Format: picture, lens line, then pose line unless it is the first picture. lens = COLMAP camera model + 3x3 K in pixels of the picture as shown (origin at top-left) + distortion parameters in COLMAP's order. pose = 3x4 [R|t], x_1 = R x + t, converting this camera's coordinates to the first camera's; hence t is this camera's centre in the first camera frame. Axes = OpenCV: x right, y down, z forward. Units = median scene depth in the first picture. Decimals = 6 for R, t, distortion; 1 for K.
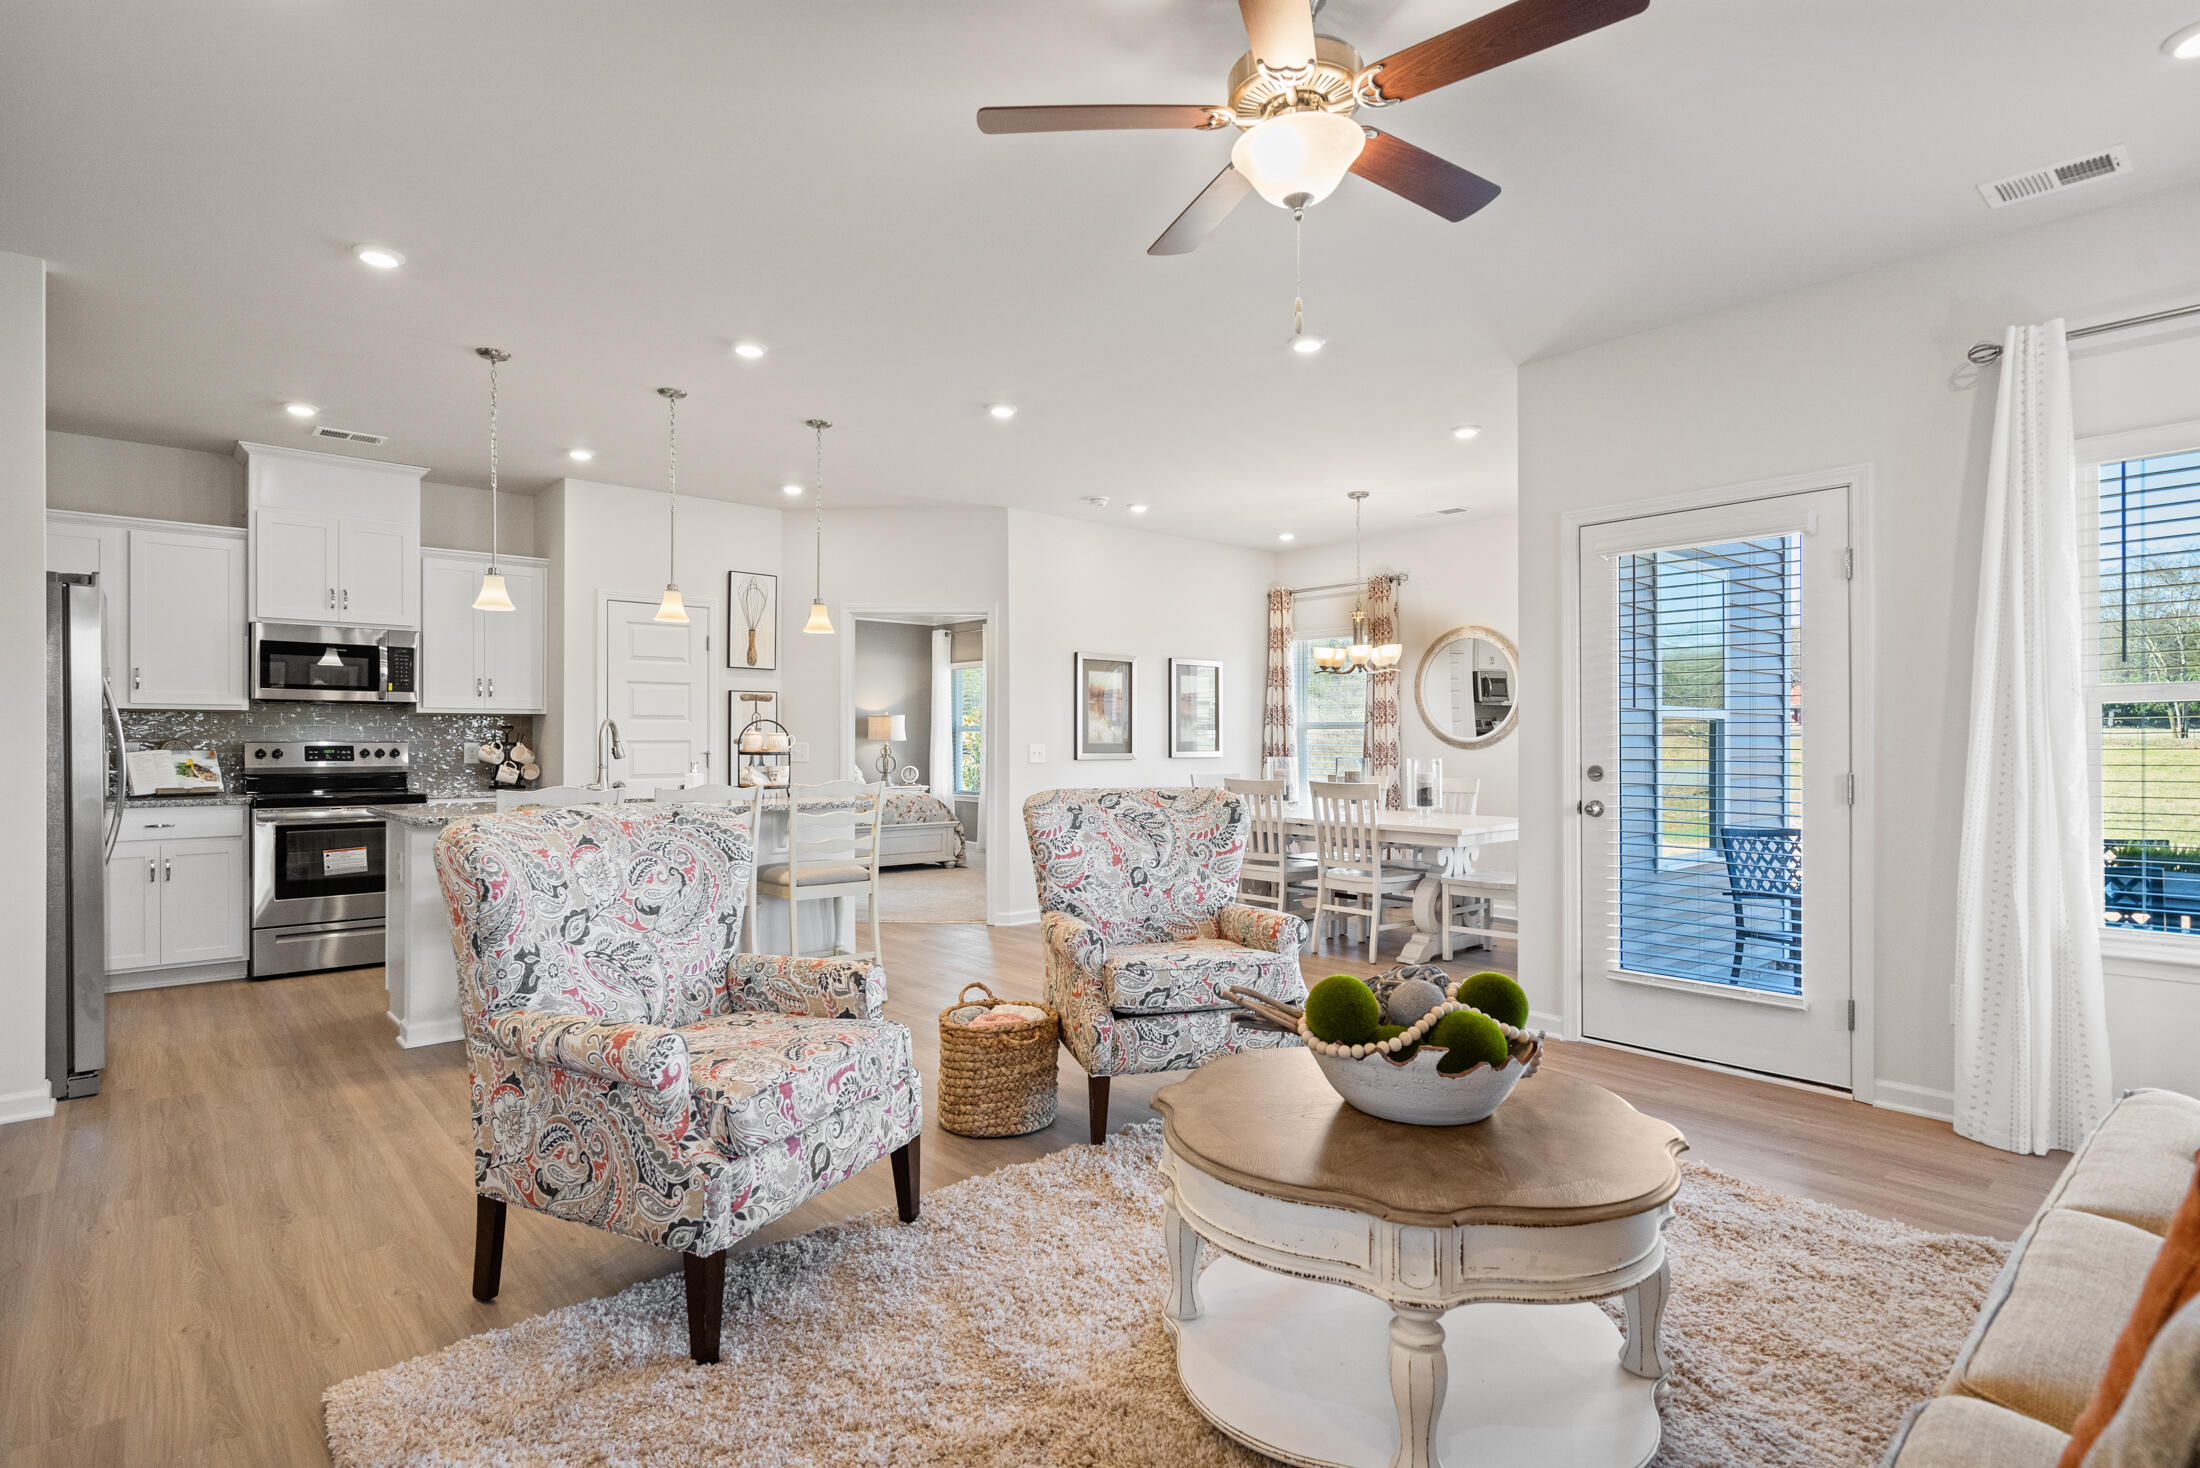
lens RADIAL K [[1091.8, 0, 1095.4], [0, 1091.8, 735.9], [0, 0, 1]] dist [-0.003407, -0.000440]
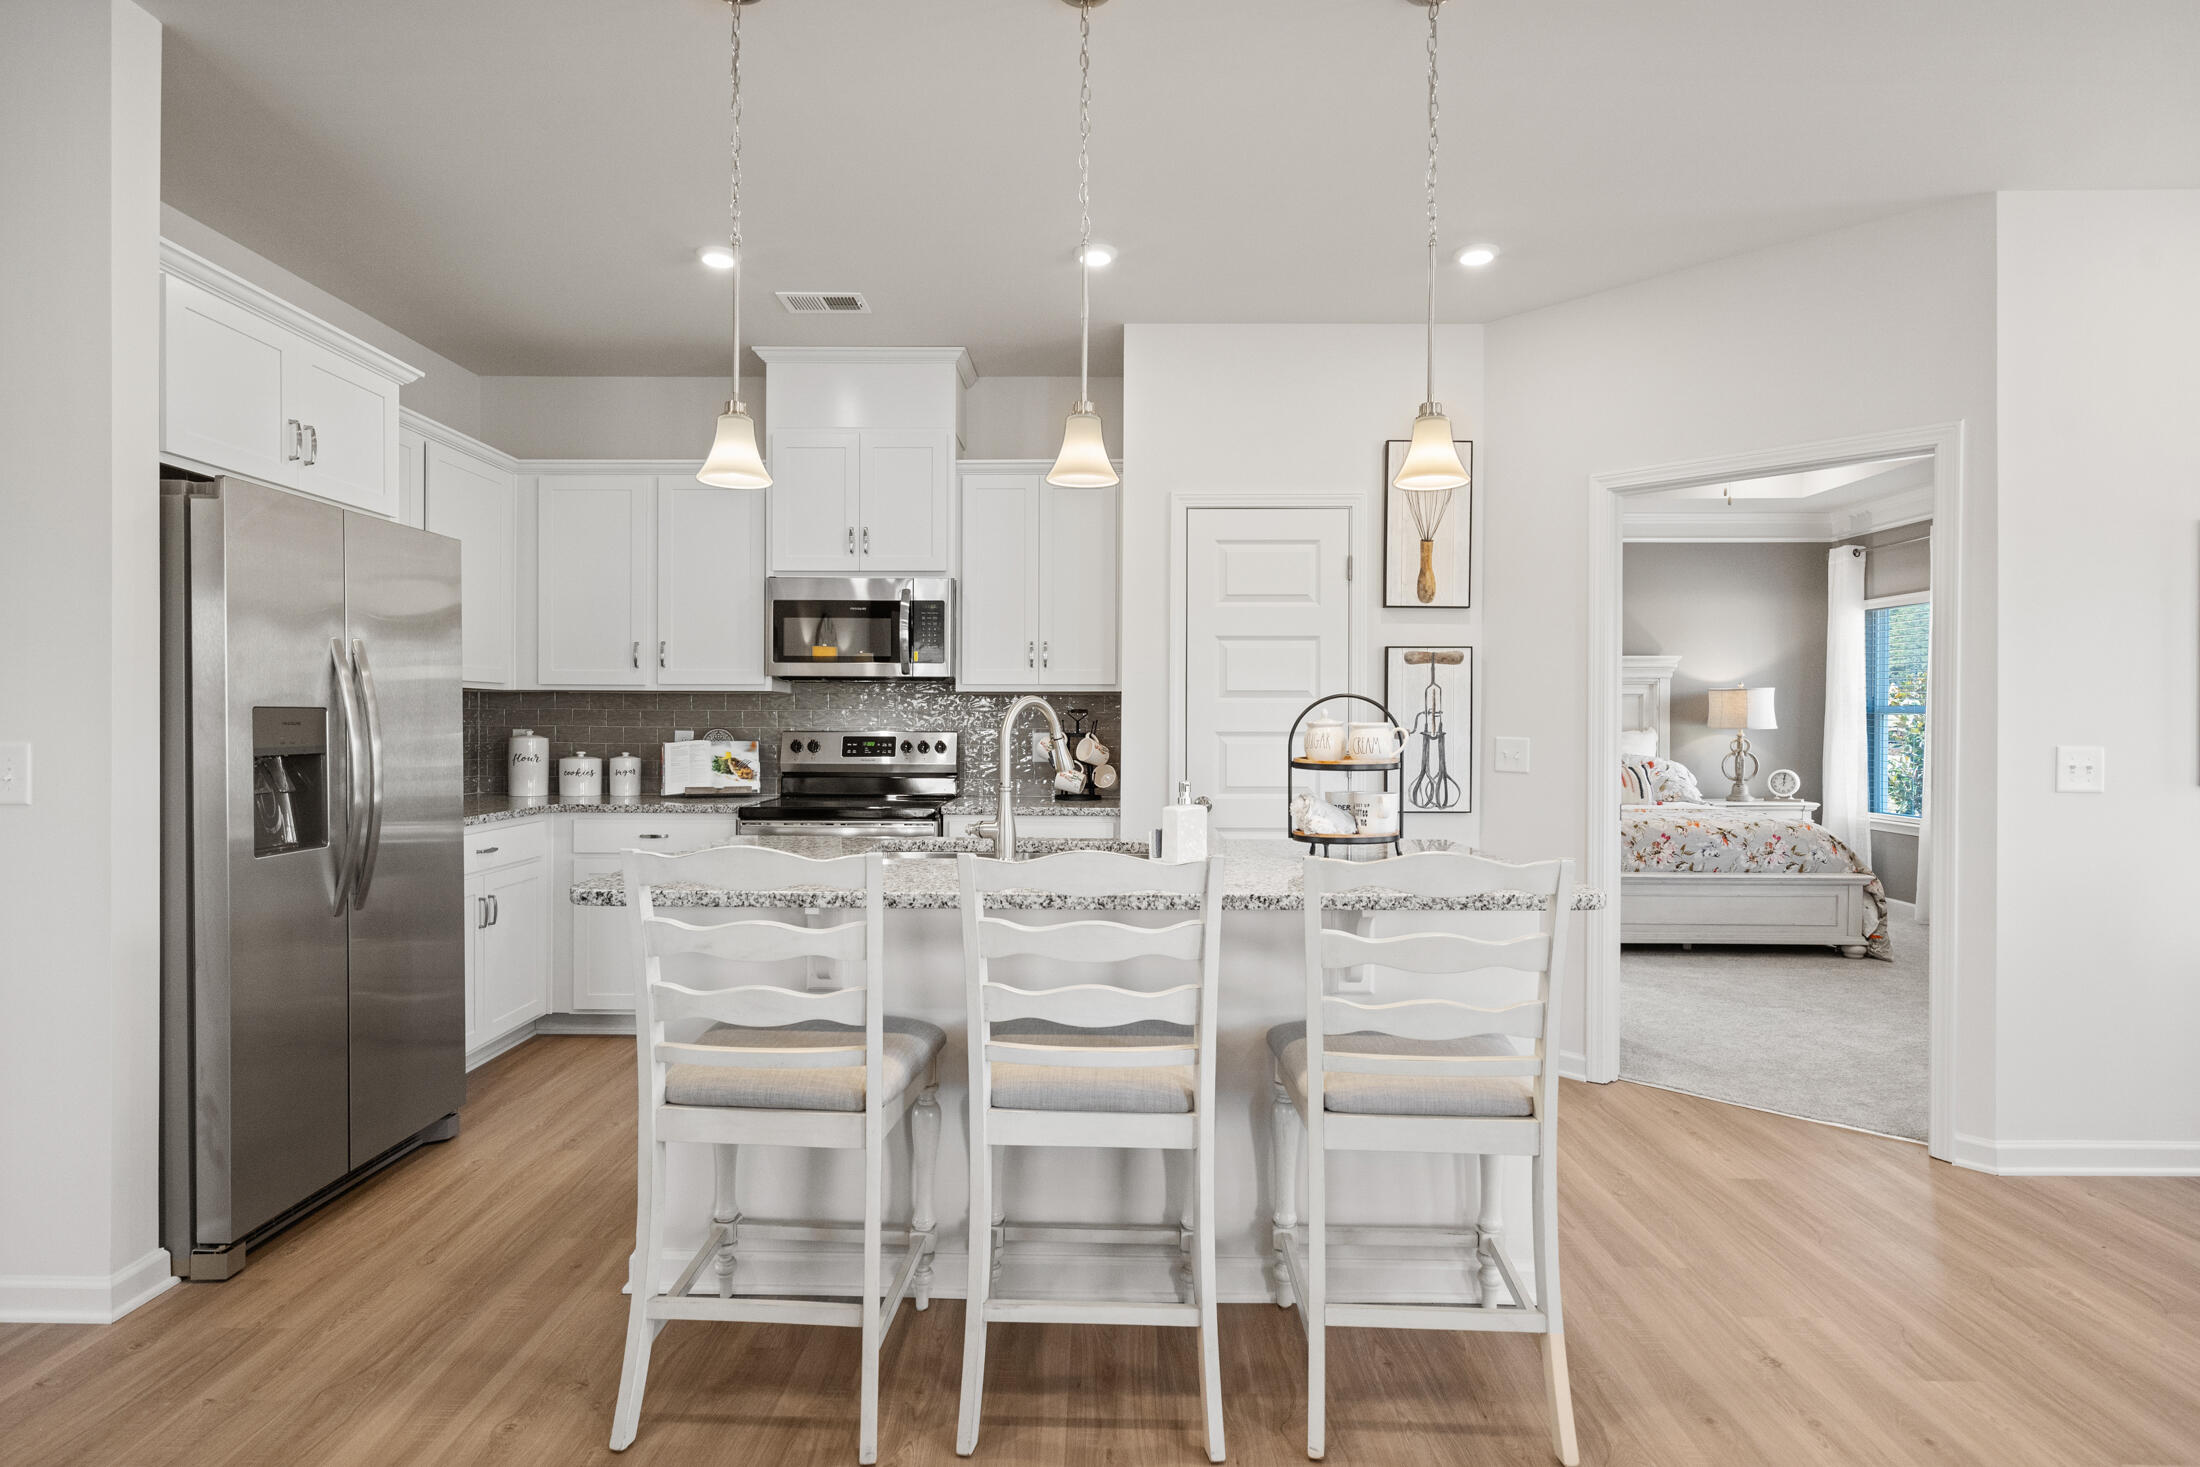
lens RADIAL K [[1143.1, 0, 1084.5], [0, 1143.1, 727.6], [0, 0, 1]] dist [0.000057, 0.000623]
pose [[0.736751, 0.006449, -0.676134, -0.046601], [-0.000298, 0.999958, 0.009212, -0.004632], [0.676164, -0.006586, 0.736721, 0.501546]]
